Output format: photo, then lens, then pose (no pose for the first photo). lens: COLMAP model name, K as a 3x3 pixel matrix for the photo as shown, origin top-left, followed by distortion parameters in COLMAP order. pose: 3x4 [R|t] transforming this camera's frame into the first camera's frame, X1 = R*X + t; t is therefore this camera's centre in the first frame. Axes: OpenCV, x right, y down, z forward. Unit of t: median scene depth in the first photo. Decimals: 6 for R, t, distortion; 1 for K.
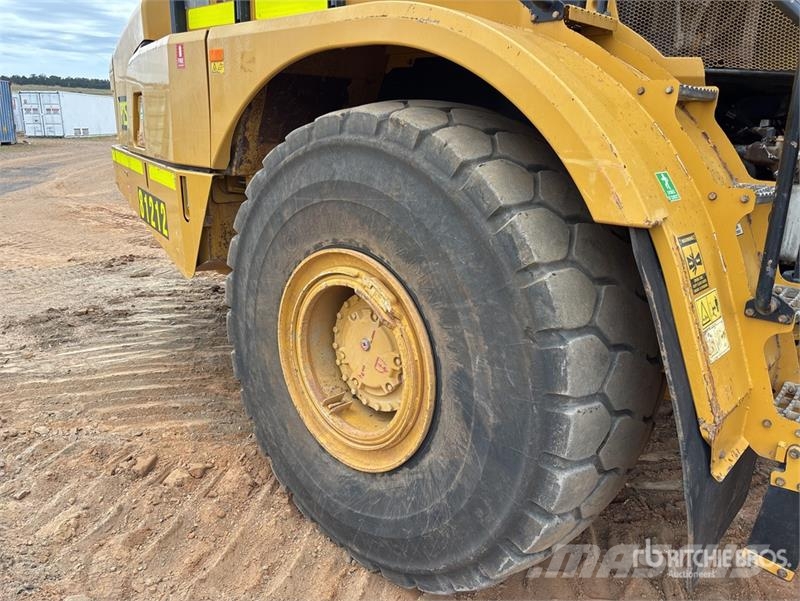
lens RADIAL K [[604.7, 0, 398.7], [0, 604.7, 298.5], [0, 0, 1]] dist [0.049849, -0.060508]
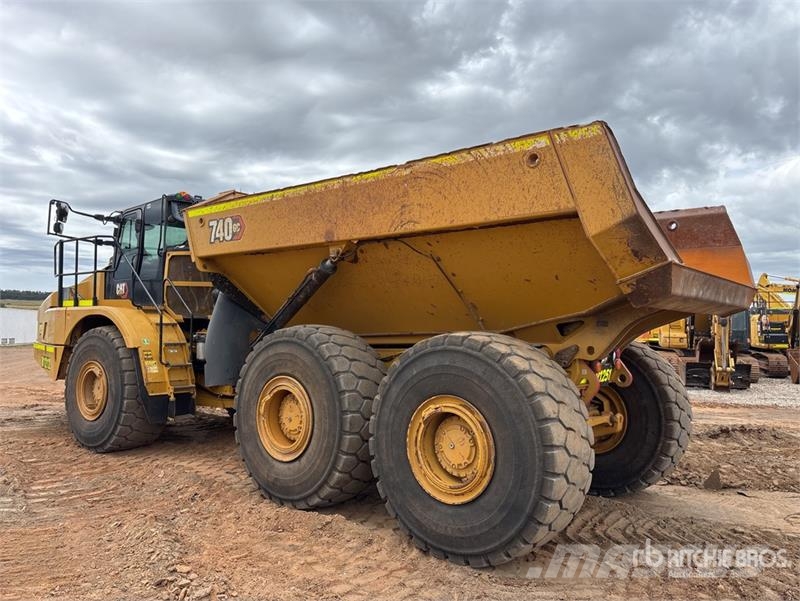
lens RADIAL K [[604.7, 0, 397.1], [0, 604.7, 297.3], [0, 0, 1]] dist [0.049849, -0.060508]
pose [[0.994114, -0.013876, 0.107444, 1.214046], [0.047835, 0.946071, -0.320409, 0.739098], [-0.097204, 0.323663, 0.941166, -2.553565]]
